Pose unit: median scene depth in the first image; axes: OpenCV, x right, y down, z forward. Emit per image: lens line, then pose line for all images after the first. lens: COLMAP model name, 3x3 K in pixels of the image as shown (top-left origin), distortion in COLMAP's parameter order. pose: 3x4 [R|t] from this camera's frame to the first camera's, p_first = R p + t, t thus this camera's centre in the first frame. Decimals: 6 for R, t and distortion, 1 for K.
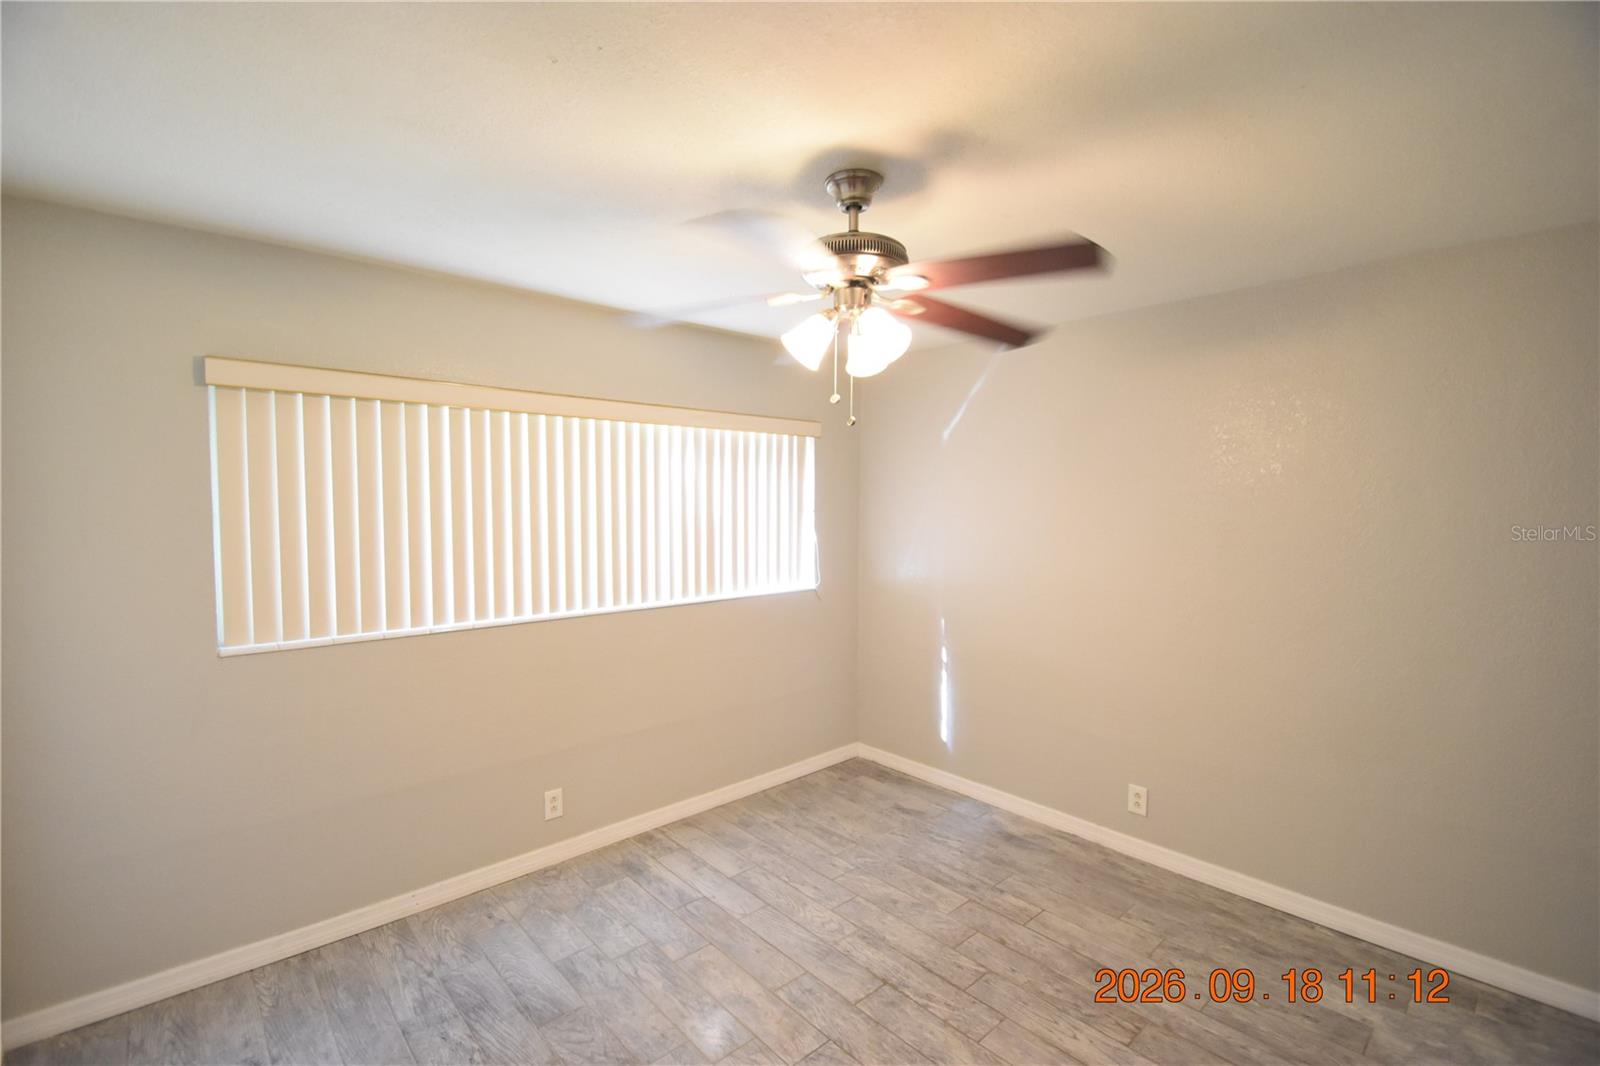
lens RADIAL K [[699.1, 0, 791.9], [0, 699.1, 541.2], [0, 0, 1]] dist [0.018766, -0.020170]
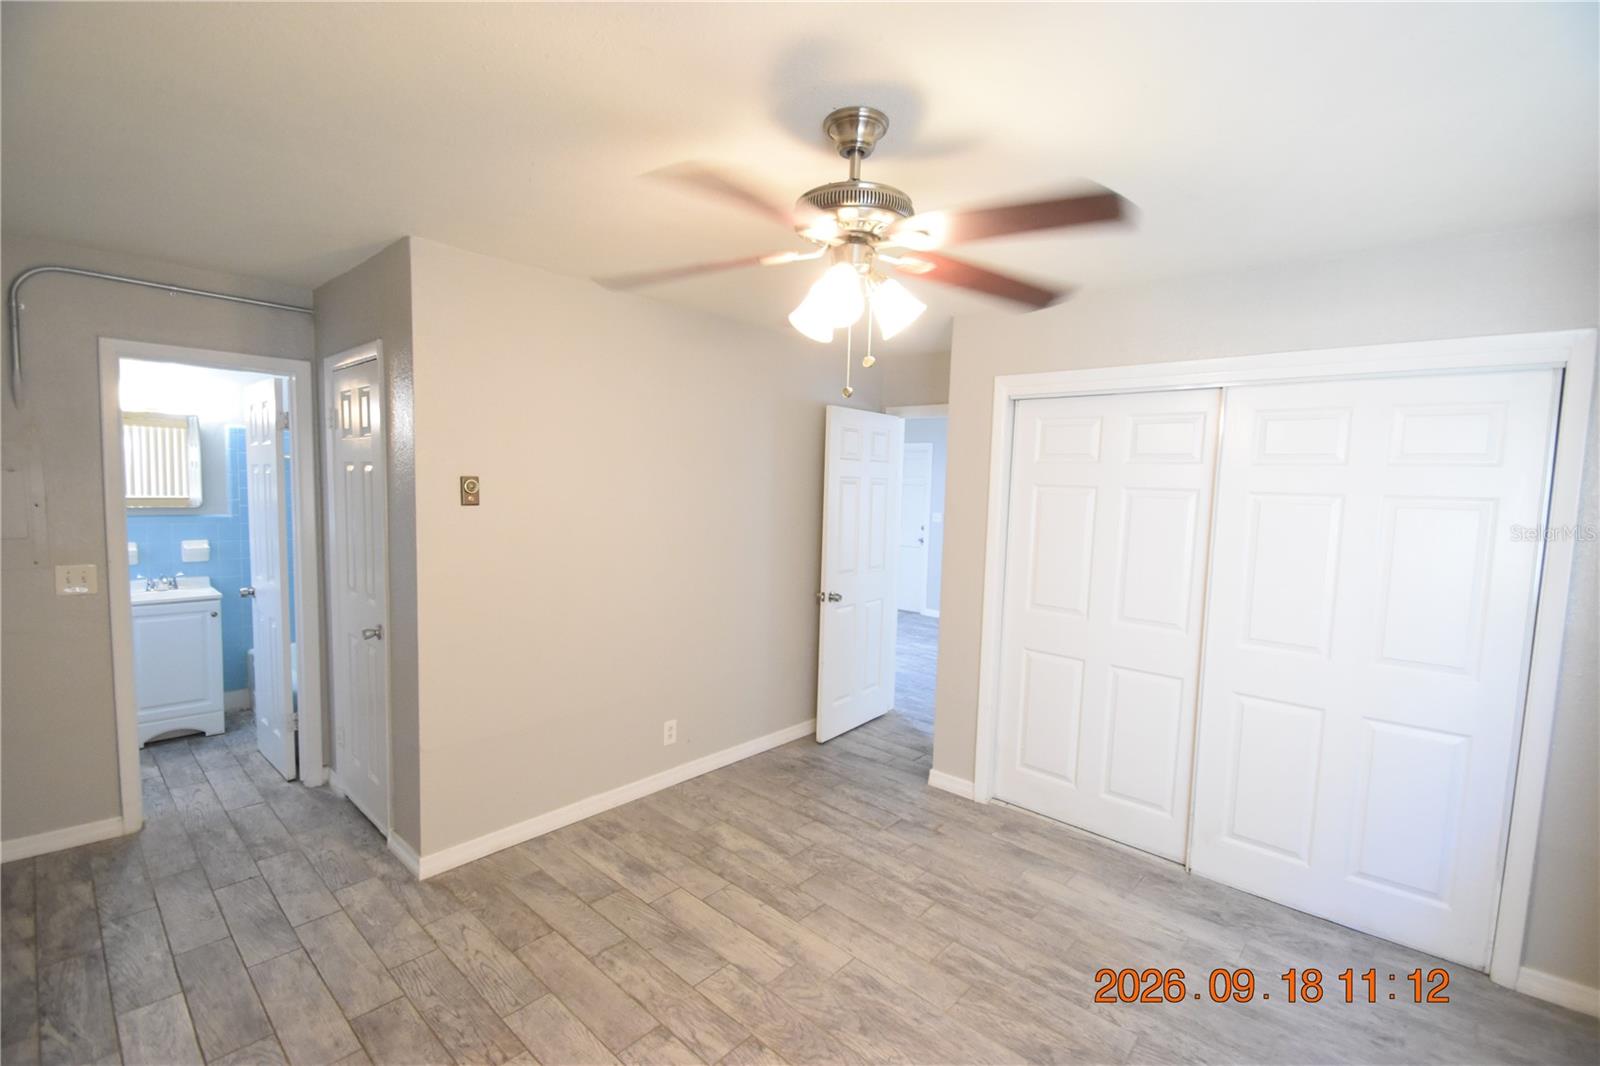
lens RADIAL K [[699.1, 0, 791.9], [0, 699.1, 541.2], [0, 0, 1]] dist [0.018766, -0.020170]
pose [[-0.995118, -0.021217, -0.096383, 0.160600], [-0.034080, 0.990416, 0.133846, -0.065140], [0.092620, 0.136477, -0.986304, 1.274715]]
